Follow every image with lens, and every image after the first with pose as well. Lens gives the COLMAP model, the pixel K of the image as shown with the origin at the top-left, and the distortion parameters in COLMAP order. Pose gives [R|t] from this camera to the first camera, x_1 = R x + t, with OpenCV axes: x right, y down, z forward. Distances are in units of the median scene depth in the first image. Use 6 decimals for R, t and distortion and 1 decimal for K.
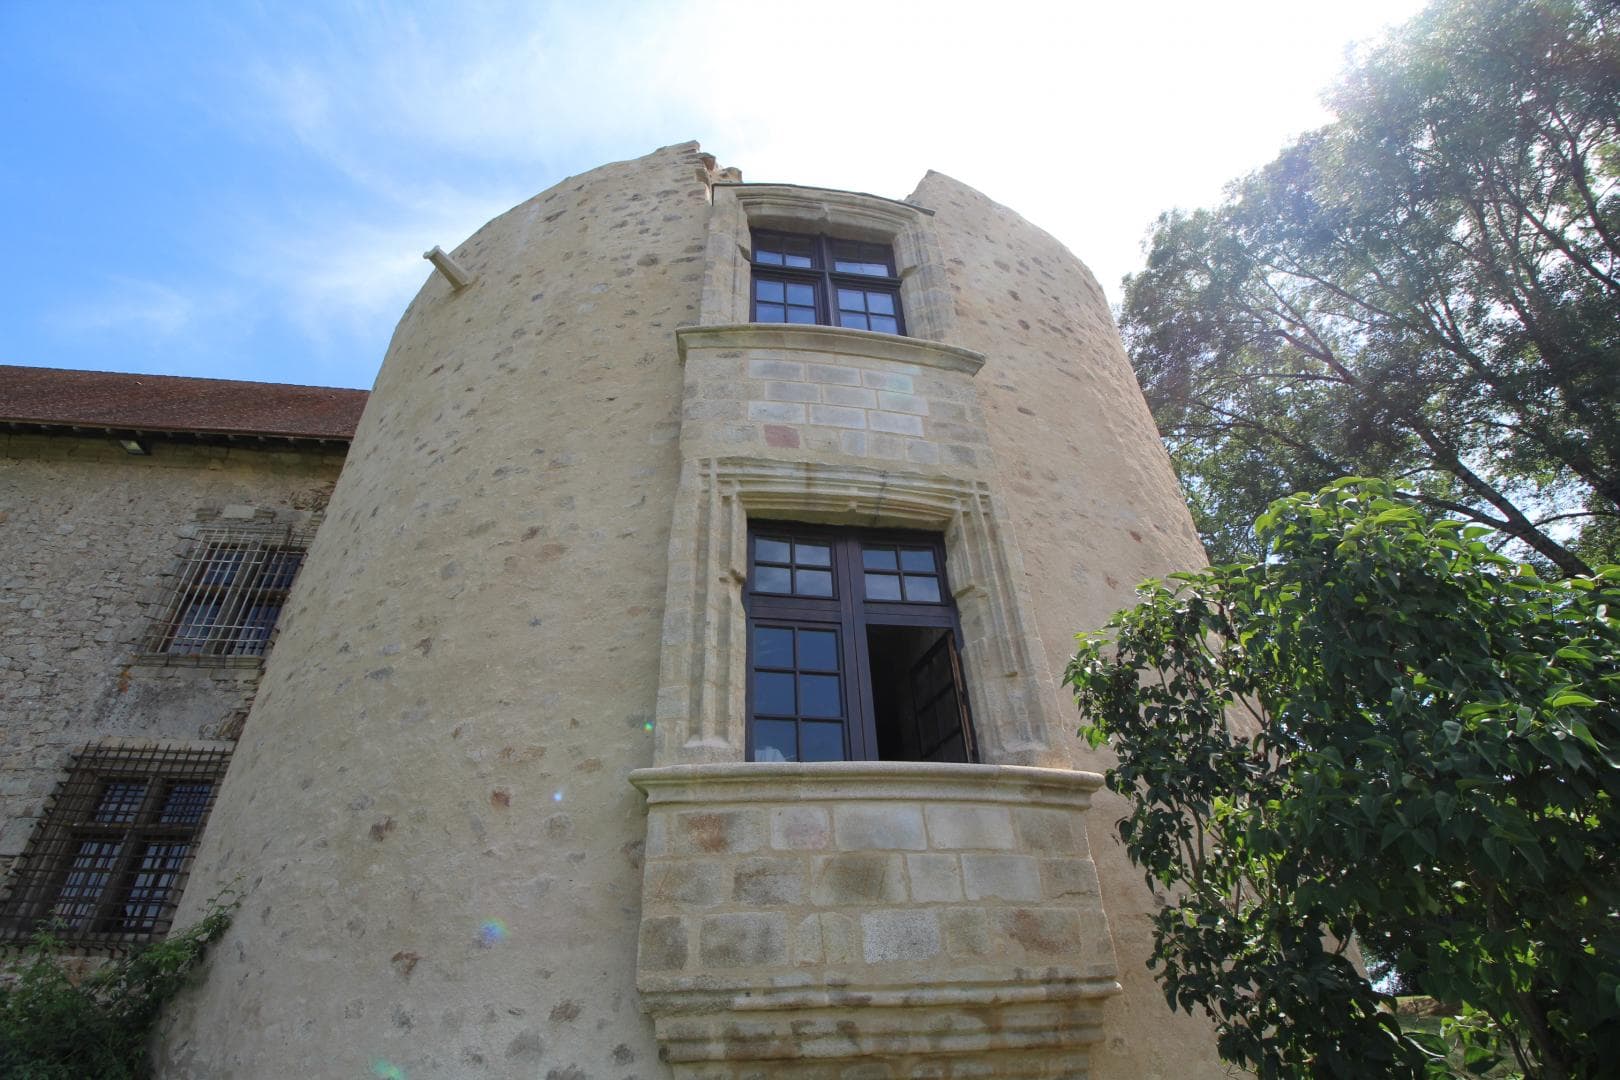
lens RADIAL K [[741.0, 0, 805.9], [0, 741.0, 530.8], [0, 0, 1]] dist [-0.001002, -0.013414]
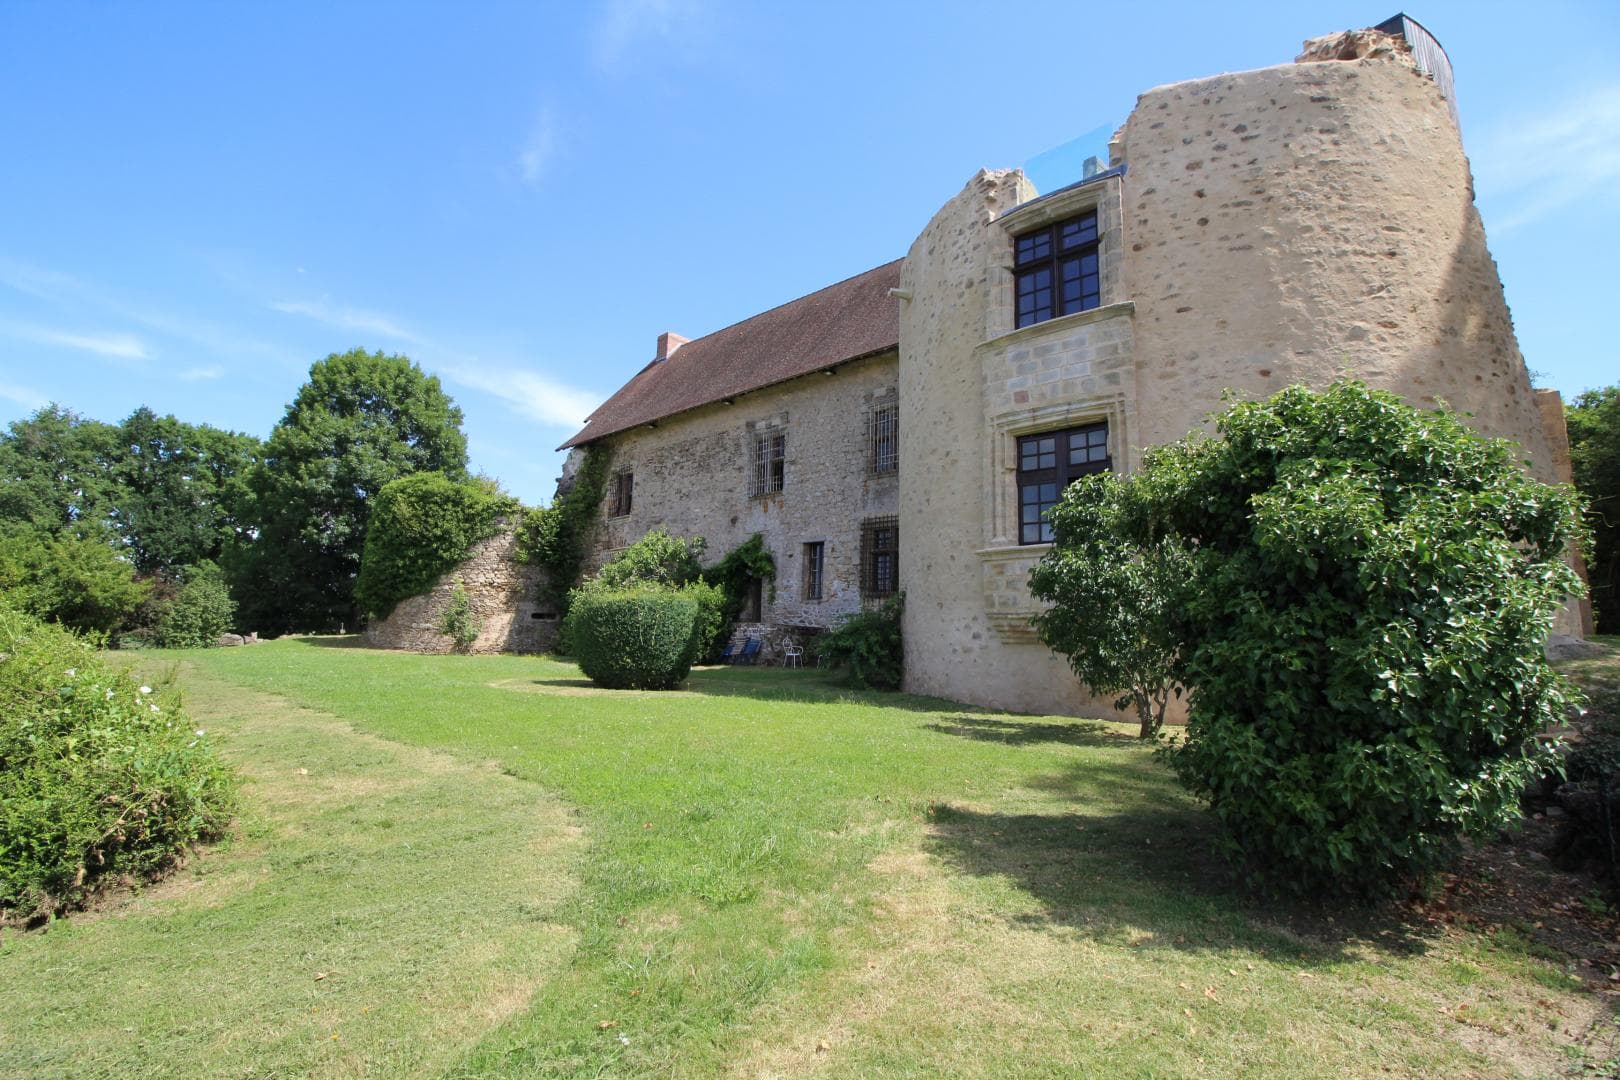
lens RADIAL K [[741.0, 0, 805.9], [0, 741.0, 530.8], [0, 0, 1]] dist [-0.001002, -0.013414]
pose [[0.631869, -0.065822, -0.772275, 1.262486], [0.393189, 0.885883, 0.246199, -0.581382], [0.667940, -0.459215, 0.585643, -0.910106]]
